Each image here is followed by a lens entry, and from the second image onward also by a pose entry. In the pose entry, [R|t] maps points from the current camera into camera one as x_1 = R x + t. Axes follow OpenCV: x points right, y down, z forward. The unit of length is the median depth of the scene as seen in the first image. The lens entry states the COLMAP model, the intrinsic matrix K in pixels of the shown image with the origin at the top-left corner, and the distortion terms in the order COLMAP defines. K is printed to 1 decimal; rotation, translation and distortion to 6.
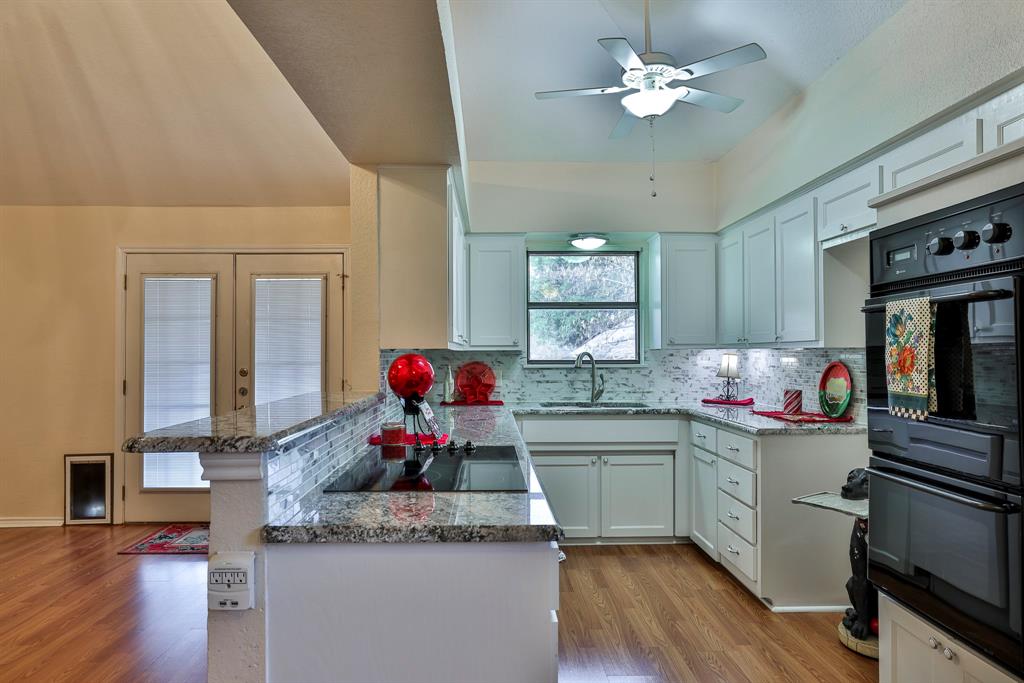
lens RADIAL K [[620.4, 0, 501.6], [0, 620.4, 345.5], [0, 0, 1]] dist [-0.019127, 0.018328]
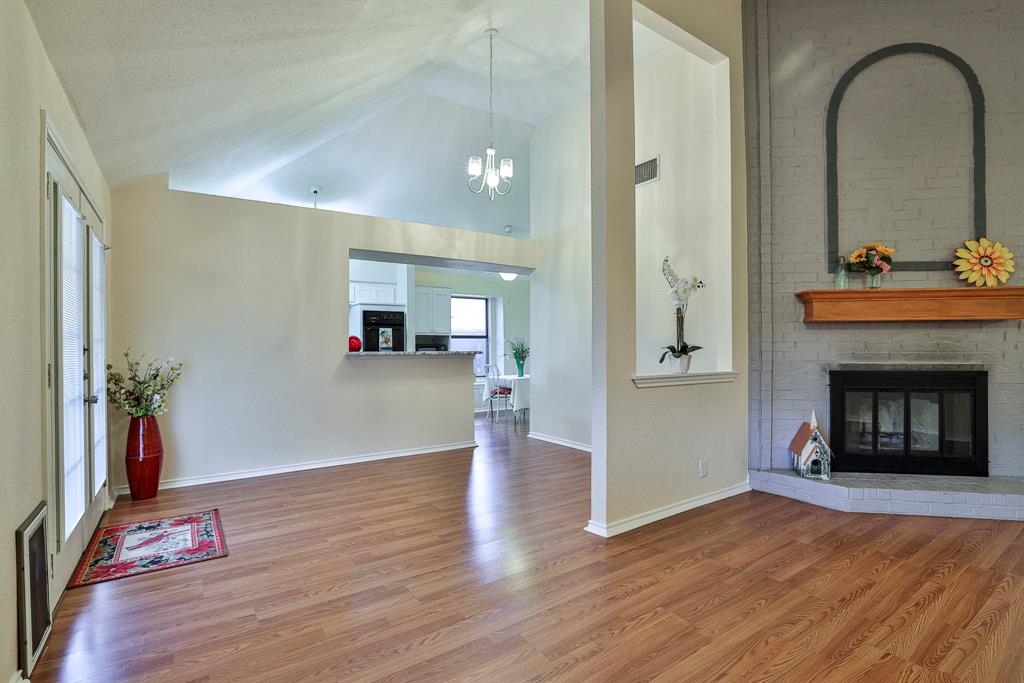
lens RADIAL K [[481.9, 0, 504.0], [0, 481.9, 346.5], [0, 0, 1]] dist [-0.047545, 0.016788]
pose [[-0.564604, 0.010174, 0.825299, -1.282803], [-0.003792, 0.999882, -0.014920, 0.052850], [-0.825353, -0.011553, -0.564498, 0.986077]]
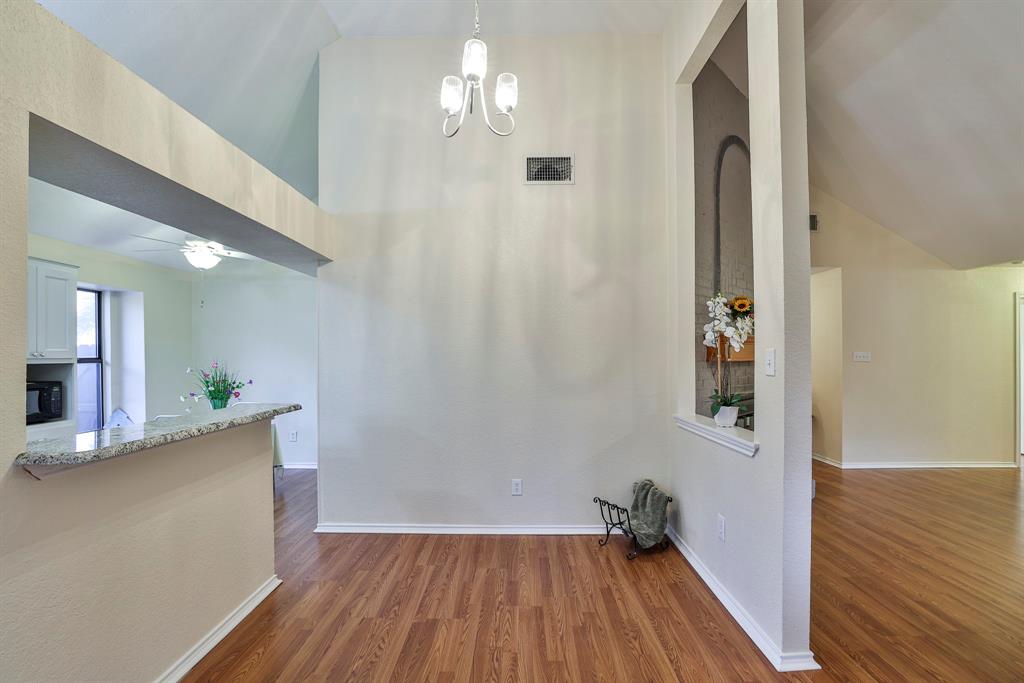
lens RADIAL K [[481.9, 0, 514.1], [0, 481.9, 350.0], [0, 0, 1]] dist [-0.047545, 0.016788]
pose [[-0.999895, 0.009192, 0.011166, -0.507654], [0.008951, 0.999729, -0.021485, -0.011609], [-0.011361, -0.021382, -0.999707, 0.982055]]
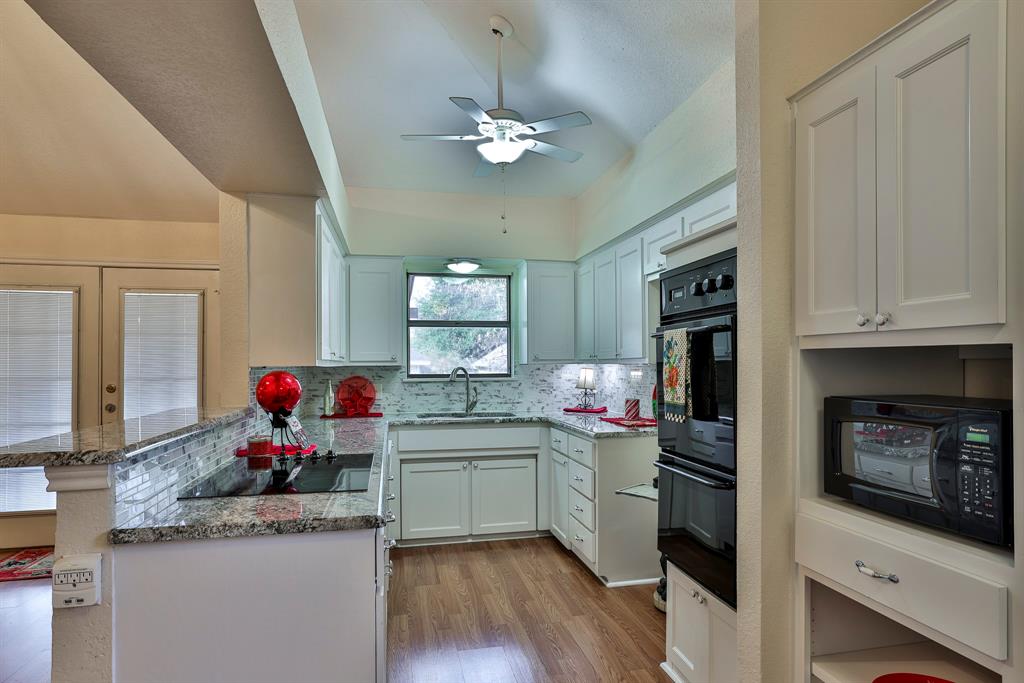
lens RADIAL K [[602.7, 0, 532.5], [0, 602.7, 356.1], [0, 0, 1]] dist [-0.031002, 0.027561]
pose [[0.978365, 0.000549, 0.206884, 0.042966], [-0.000126, 0.999998, -0.002056, -0.006539], [-0.206885, 0.001986, 0.978363, -0.067934]]
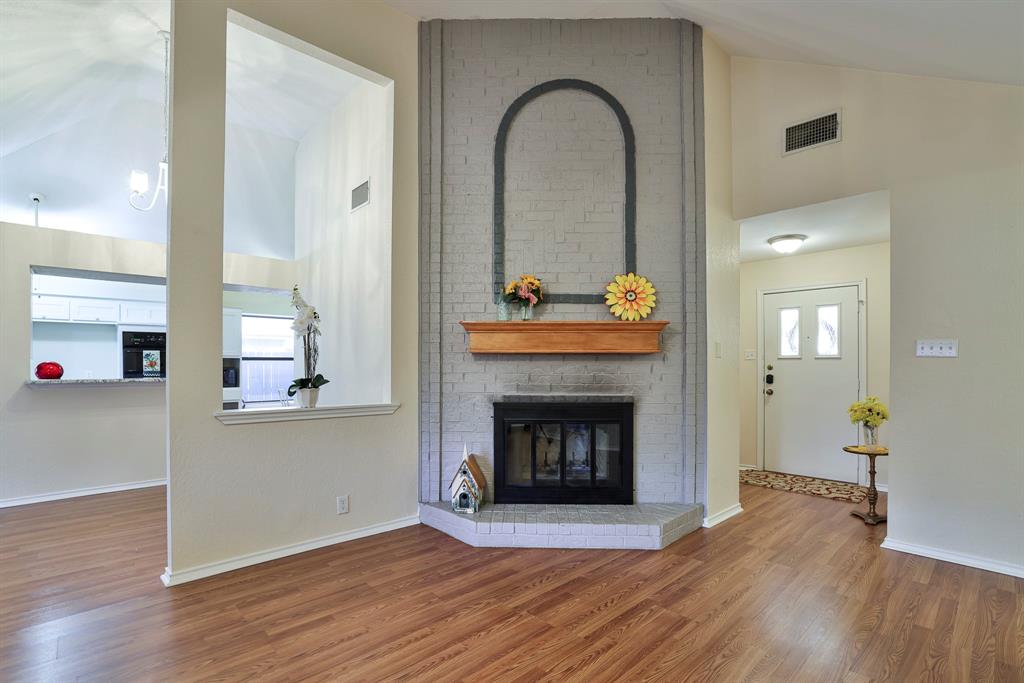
lens RADIAL K [[481.9, 0, 516.9], [0, 481.9, 366.7], [0, 0, 1]] dist [-0.047545, 0.016788]
pose [[-0.685191, 0.001881, 0.728361, -1.567652], [-0.005237, 0.999958, -0.007508, 0.023747], [-0.728345, -0.008959, -0.685153, 0.579635]]
